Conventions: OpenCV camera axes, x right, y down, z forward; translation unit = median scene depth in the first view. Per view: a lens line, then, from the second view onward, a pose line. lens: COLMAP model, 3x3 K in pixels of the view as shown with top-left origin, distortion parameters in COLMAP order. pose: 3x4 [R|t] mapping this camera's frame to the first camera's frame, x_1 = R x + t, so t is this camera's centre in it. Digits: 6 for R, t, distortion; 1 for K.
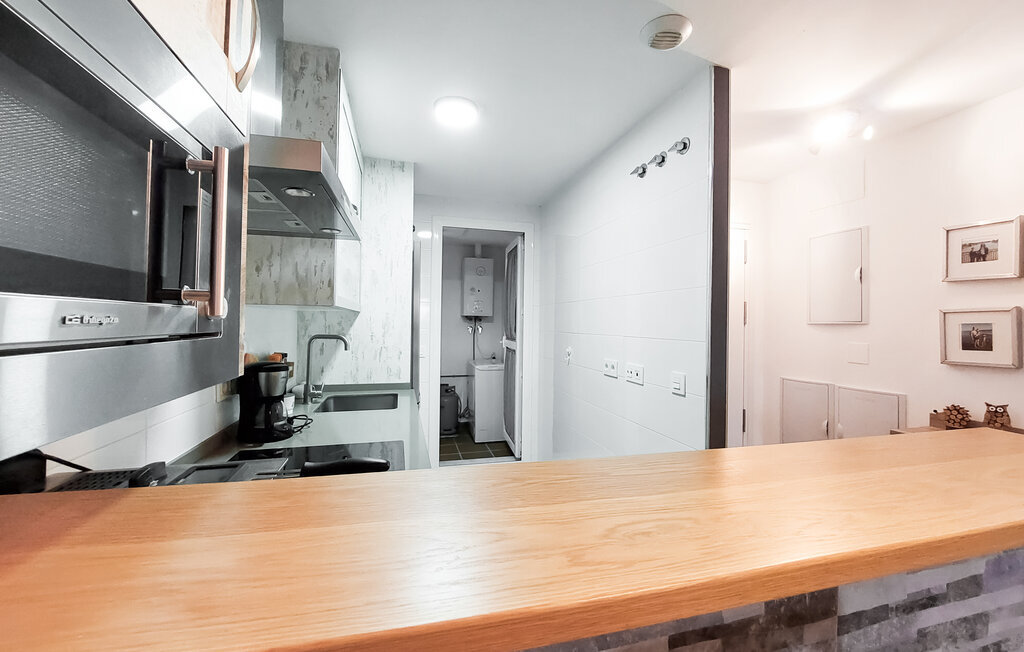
lens RADIAL K [[414.9, 0, 518.6], [0, 414.9, 318.7], [0, 0, 1]] dist [0.000258, -0.000045]
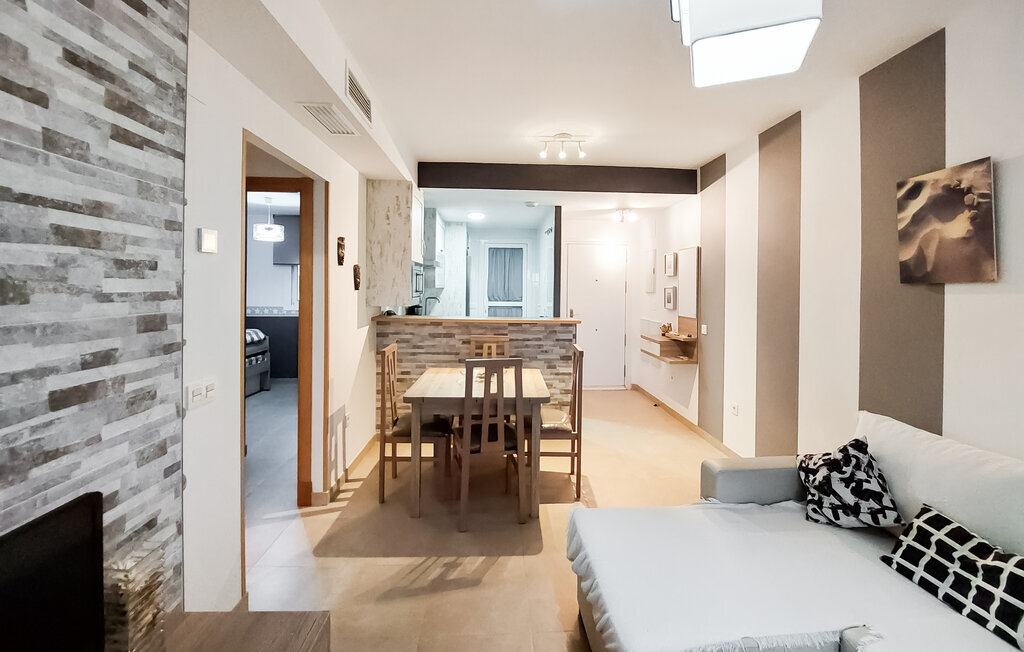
lens RADIAL K [[418.5, 0, 512.3], [0, 418.5, 288.0], [0, 0, 1]] dist [-0.001367, -0.000234]
pose [[0.974199, -0.000032, -0.225690, 0.521977], [0.002543, 0.999938, 0.010836, -0.038561], [0.225675, -0.011130, 0.974139, -1.210905]]
